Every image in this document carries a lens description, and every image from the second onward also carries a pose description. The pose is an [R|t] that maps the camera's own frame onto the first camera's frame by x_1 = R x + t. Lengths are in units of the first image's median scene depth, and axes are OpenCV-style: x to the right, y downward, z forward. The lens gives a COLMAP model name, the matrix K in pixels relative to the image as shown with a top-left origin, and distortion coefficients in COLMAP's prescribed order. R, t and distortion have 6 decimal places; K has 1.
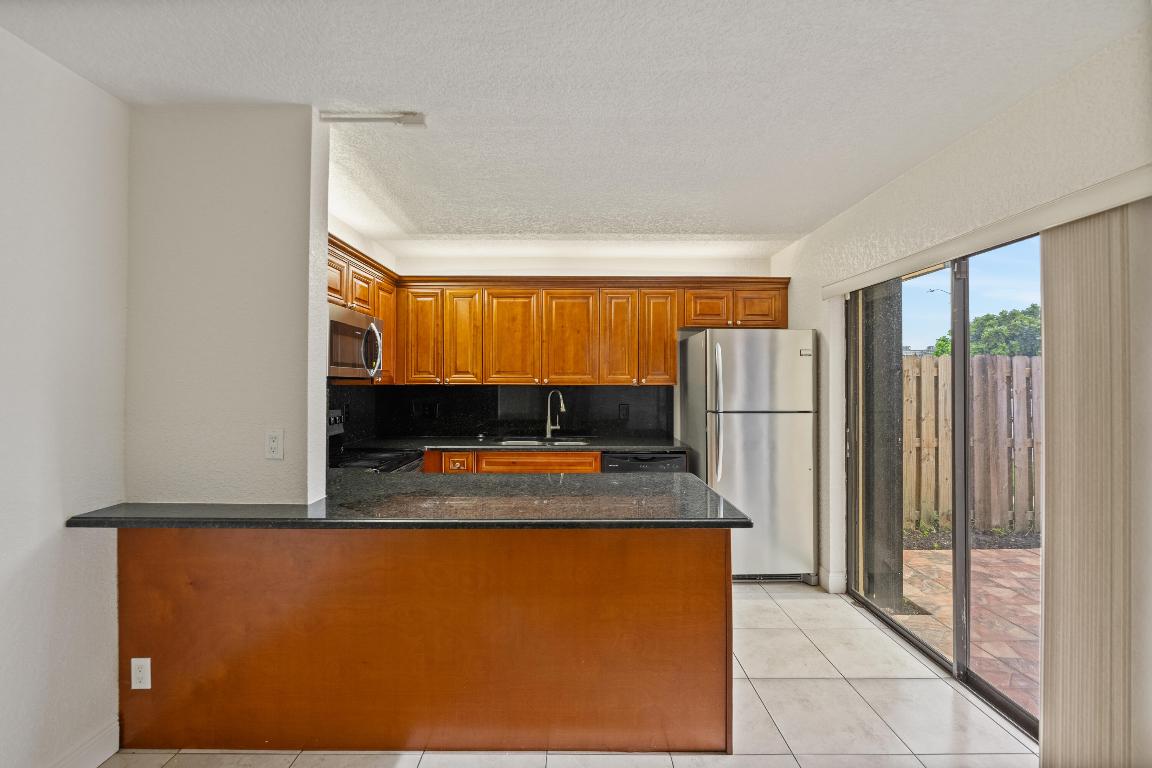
lens RADIAL K [[469.8, 0, 576.0], [0, 469.8, 384.0], [0, 0, 1]] dist [0.000415, 0.000189]
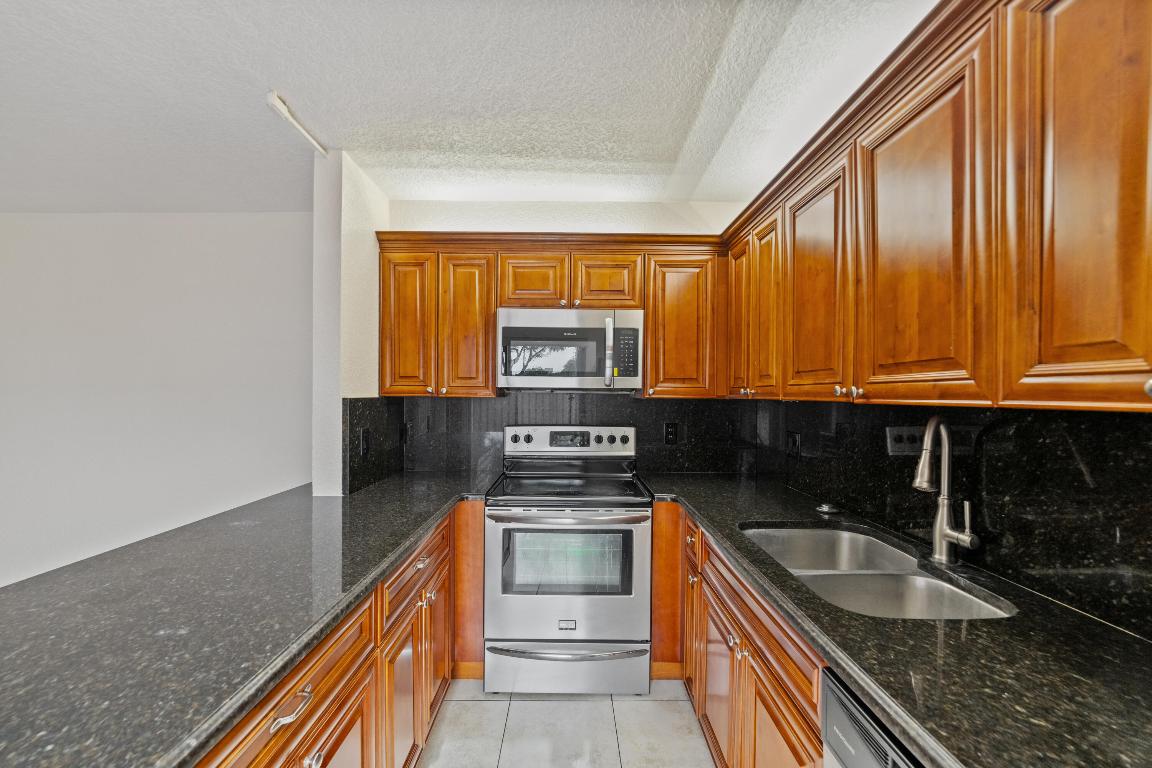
lens RADIAL K [[475.4, 0, 575.5], [0, 475.4, 399.4], [0, 0, 1]] dist [-0.000550, 0.000120]
pose [[0.005822, 0.008279, -0.999949, 0.299331], [-0.013482, 0.999875, 0.008200, -0.000522], [0.999892, 0.013433, 0.005933, 0.798776]]
